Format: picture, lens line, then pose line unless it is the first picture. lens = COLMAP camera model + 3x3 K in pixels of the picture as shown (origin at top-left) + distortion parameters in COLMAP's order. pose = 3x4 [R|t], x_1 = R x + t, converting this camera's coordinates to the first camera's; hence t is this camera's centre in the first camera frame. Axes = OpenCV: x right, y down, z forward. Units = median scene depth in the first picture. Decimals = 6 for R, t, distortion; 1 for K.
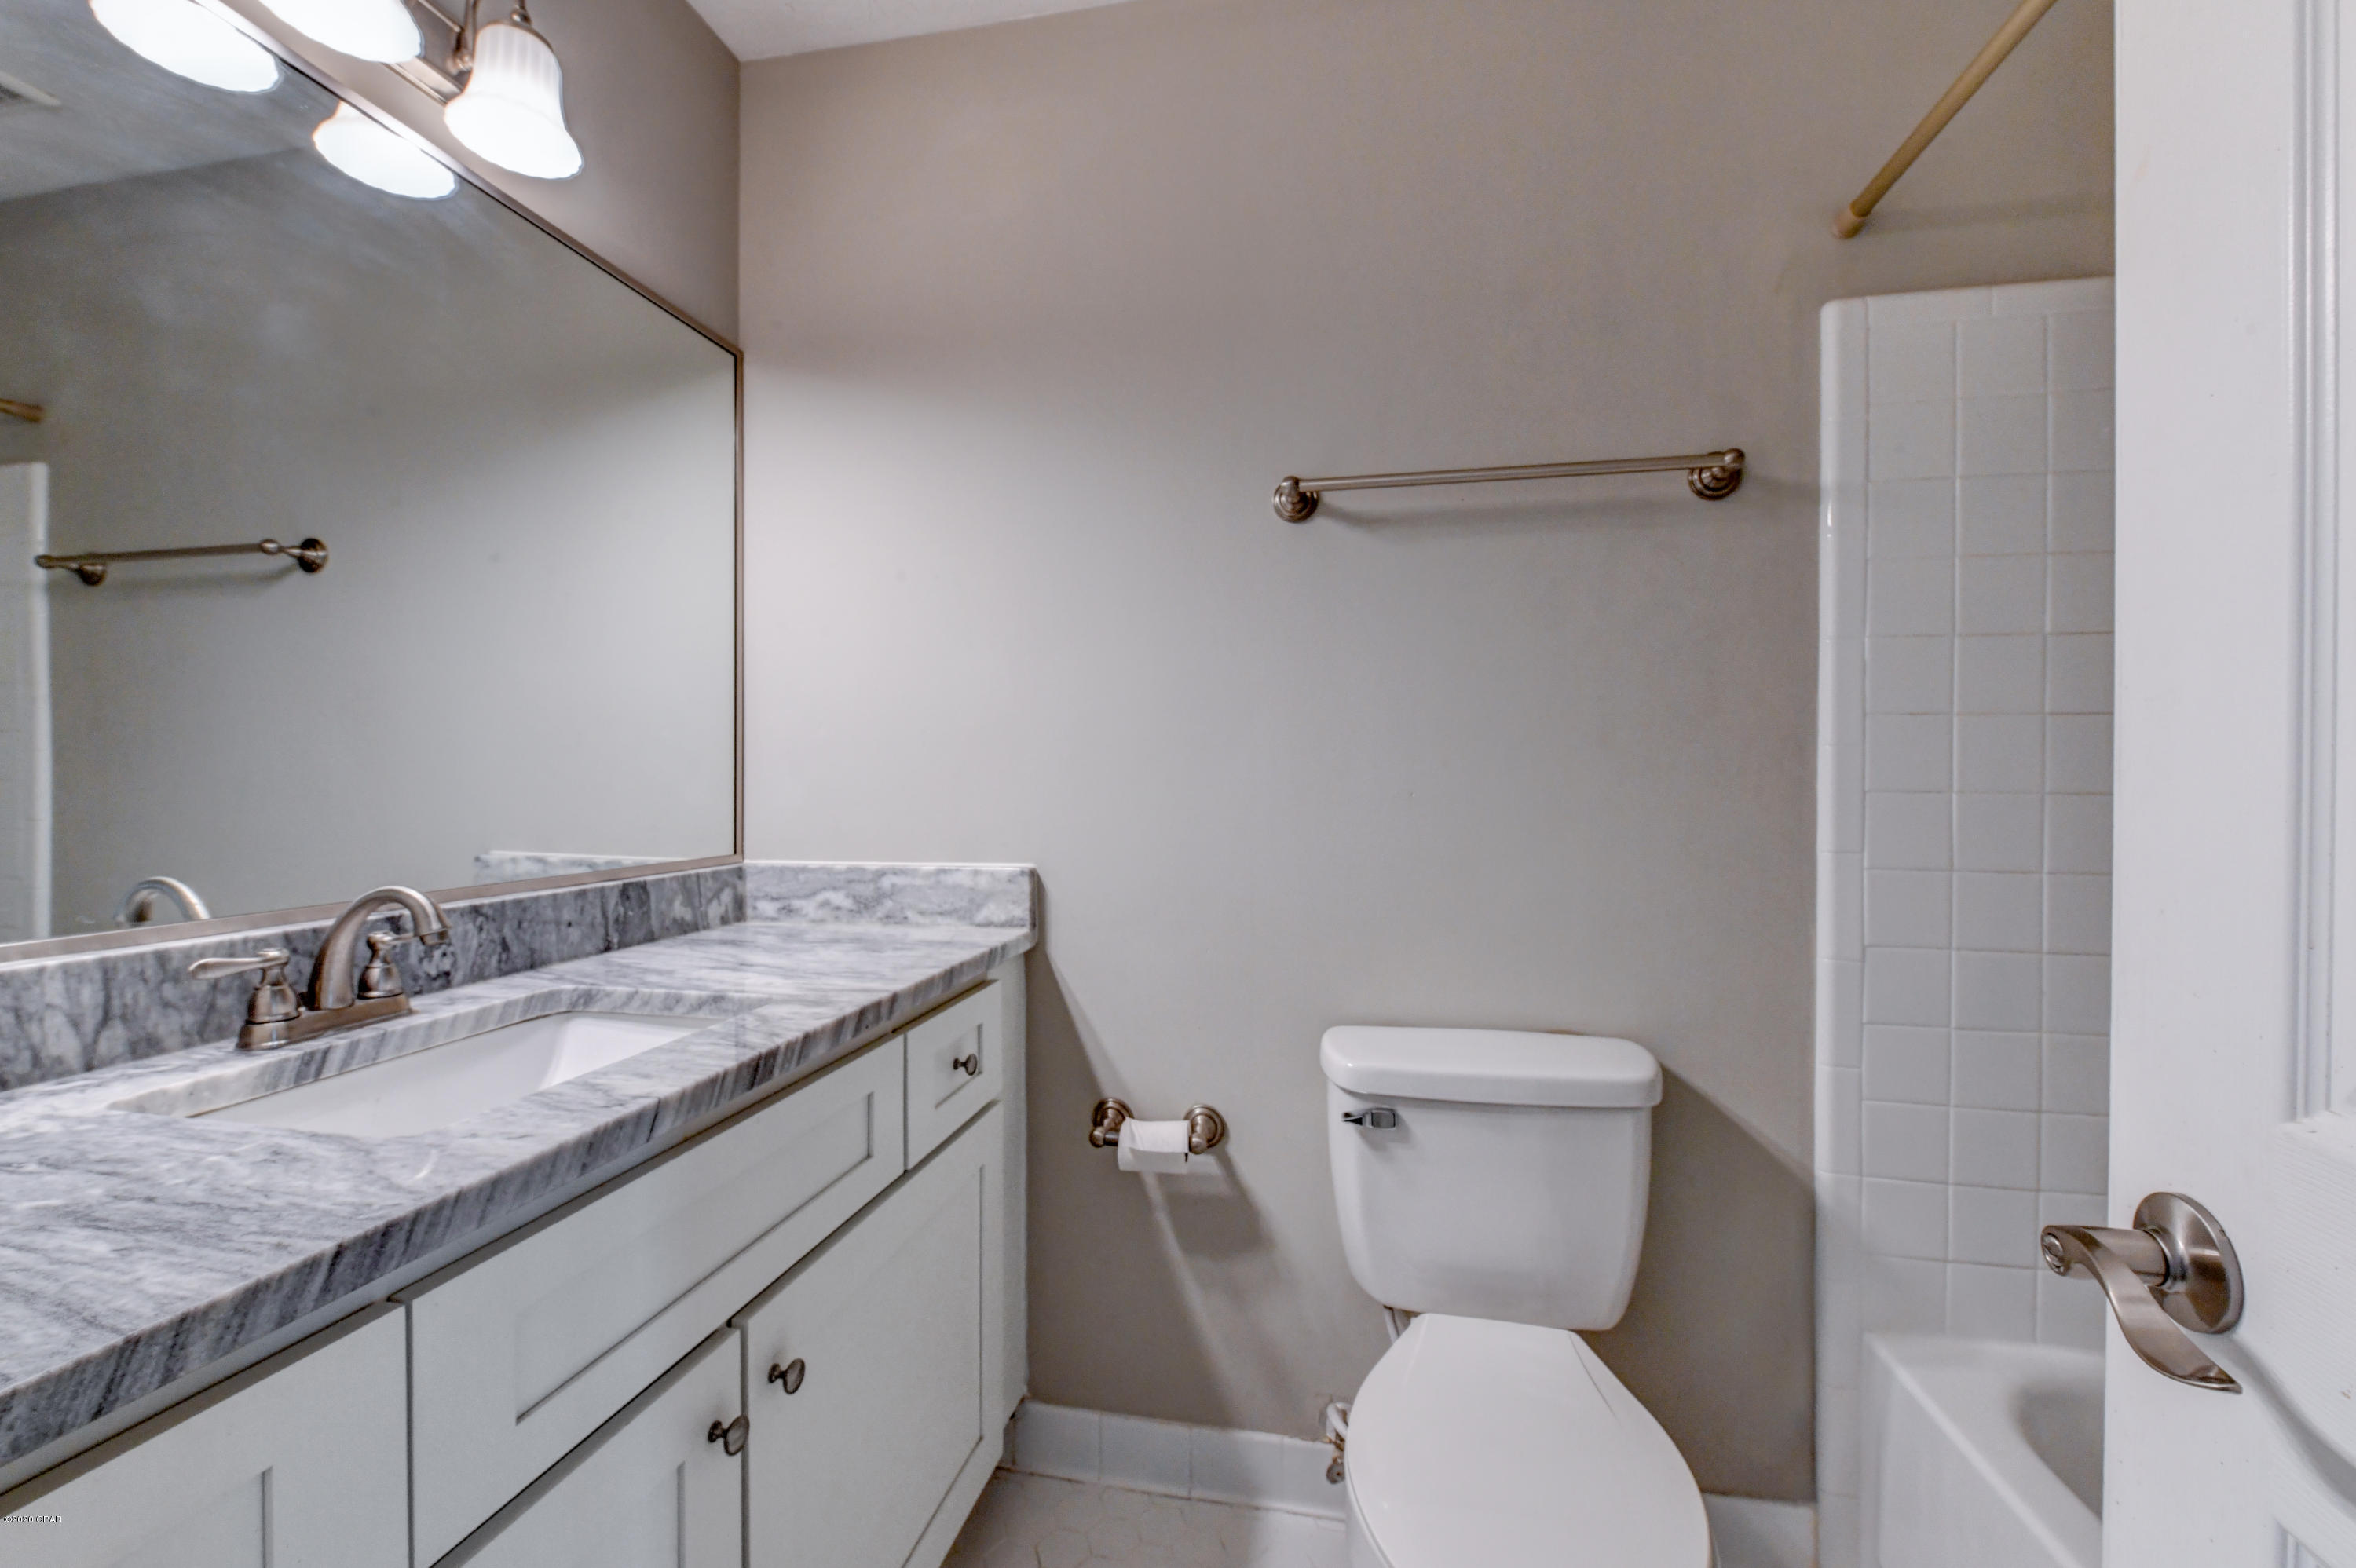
lens RADIAL K [[920.4, 0, 1169.3], [0, 920.4, 776.2], [0, 0, 1]] dist [0.002268, -0.003683]
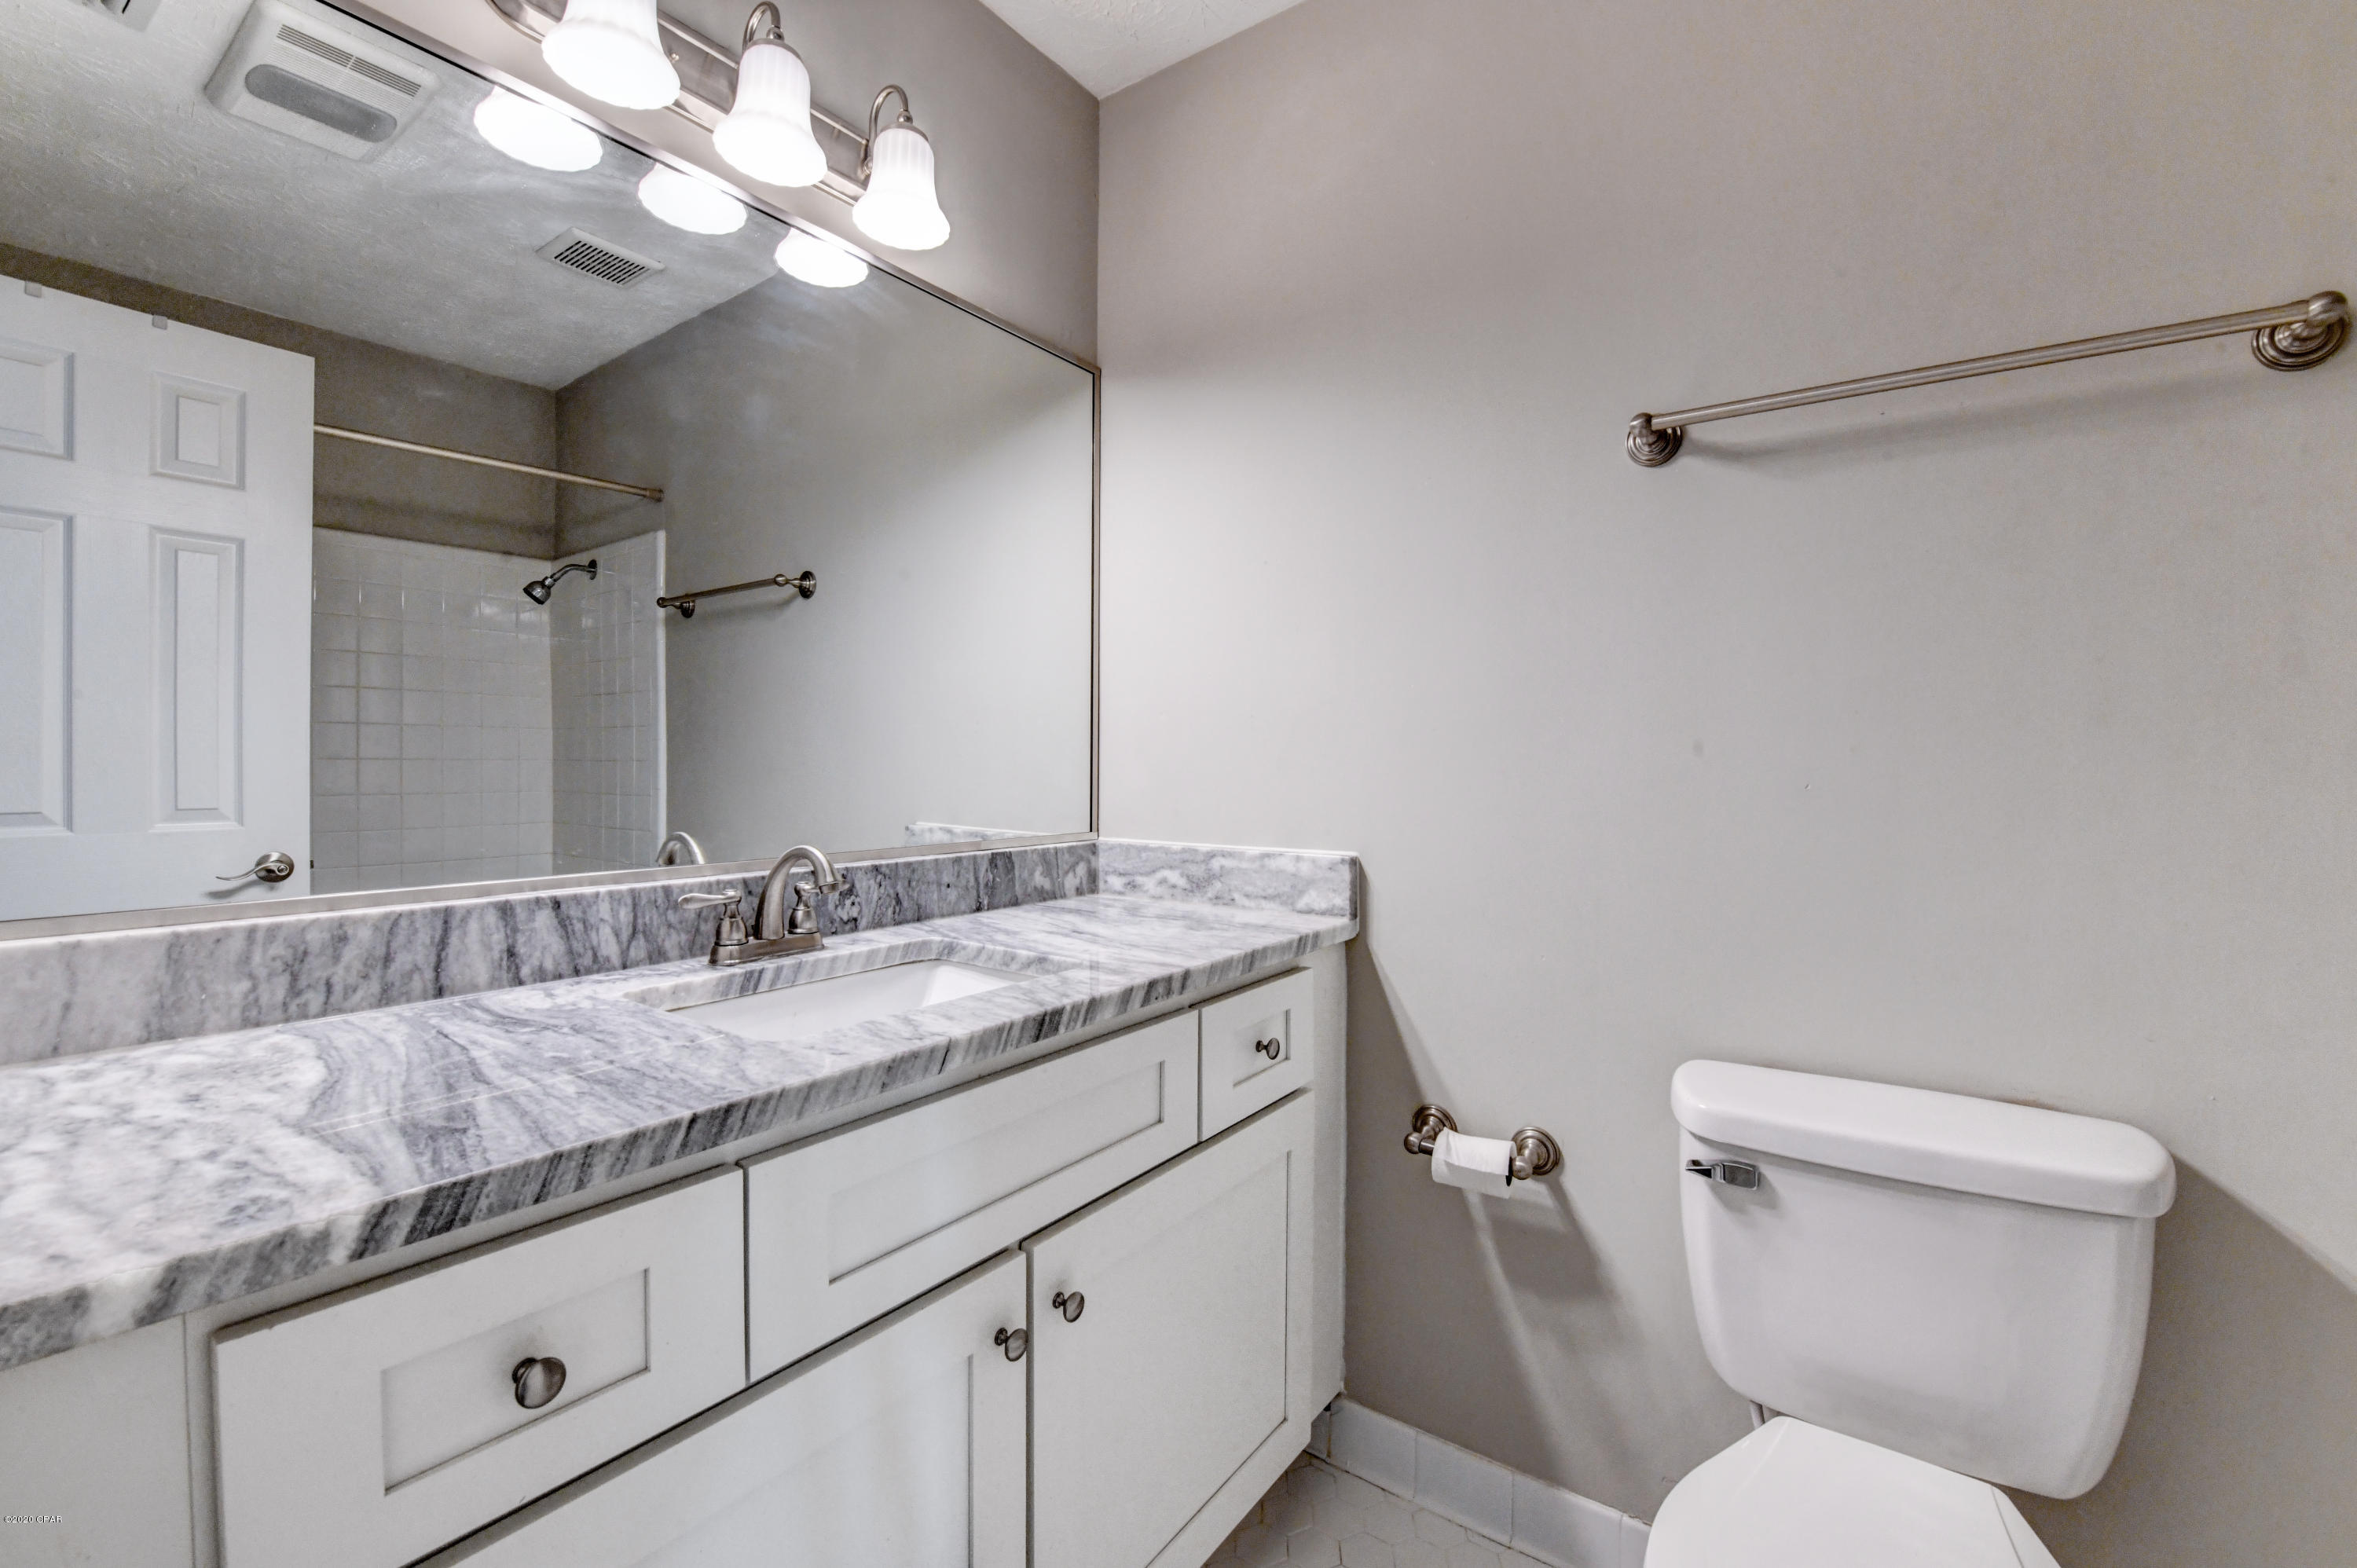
lens RADIAL K [[948.4, 0, 1182.3], [0, 948.4, 774.3], [0, 0, 1]] dist [-0.009722, -0.004302]
pose [[0.914828, 0.010893, -0.403696, 0.106232], [-0.005770, 0.999887, 0.013904, 0.000625], [0.403802, -0.010391, 0.914787, 0.019434]]
